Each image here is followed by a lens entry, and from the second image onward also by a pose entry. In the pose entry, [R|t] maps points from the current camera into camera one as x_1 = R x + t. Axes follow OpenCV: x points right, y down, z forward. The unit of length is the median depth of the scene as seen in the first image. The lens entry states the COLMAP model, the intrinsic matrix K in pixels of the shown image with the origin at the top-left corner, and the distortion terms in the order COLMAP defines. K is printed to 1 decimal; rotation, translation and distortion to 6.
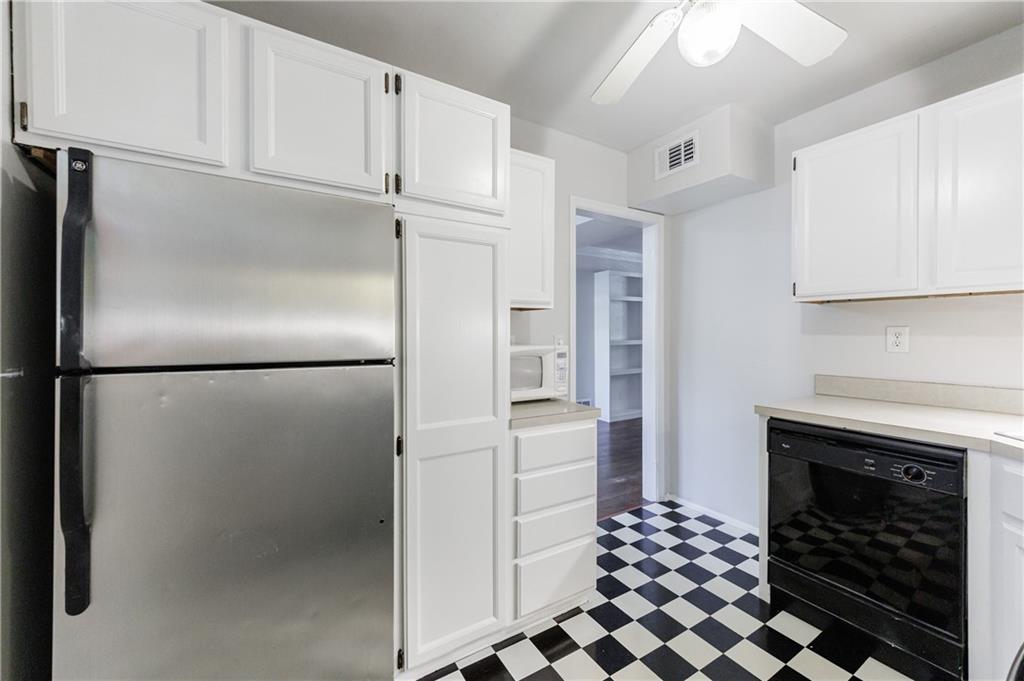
lens RADIAL K [[417.4, 0, 508.6], [0, 417.4, 336.3], [0, 0, 1]] dist [0.013183, -0.006596]
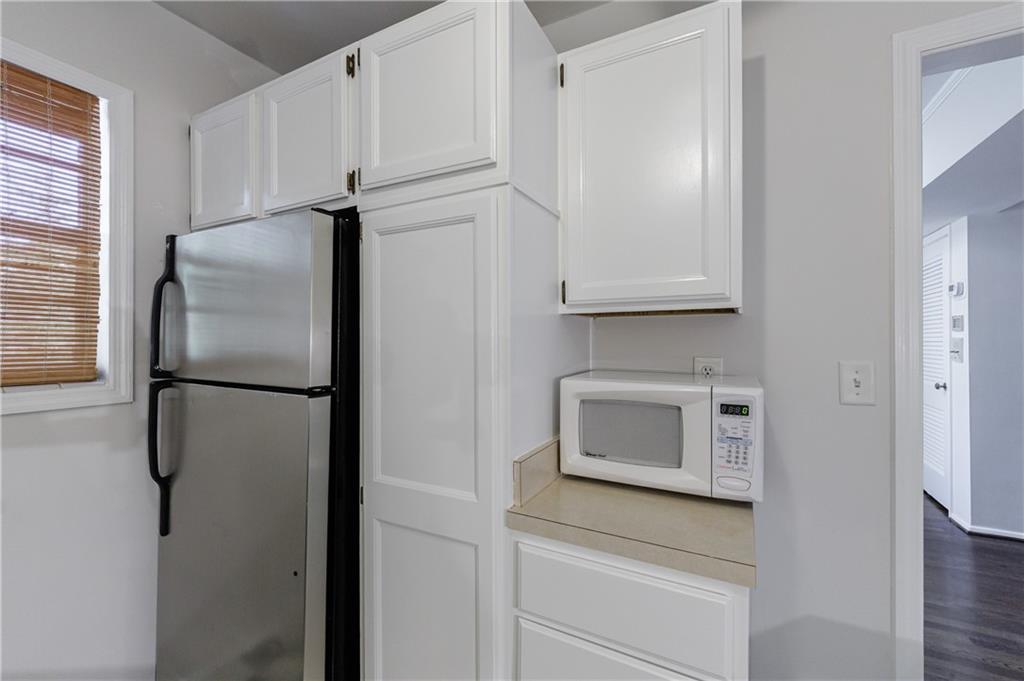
lens RADIAL K [[417.4, 0, 508.6], [0, 417.4, 336.3], [0, 0, 1]] dist [0.013183, -0.006596]
pose [[0.498378, -0.002991, -0.866955, 0.504888], [-0.006606, 0.999952, -0.007247, -0.037714], [0.866935, 0.009339, 0.498334, 0.702140]]
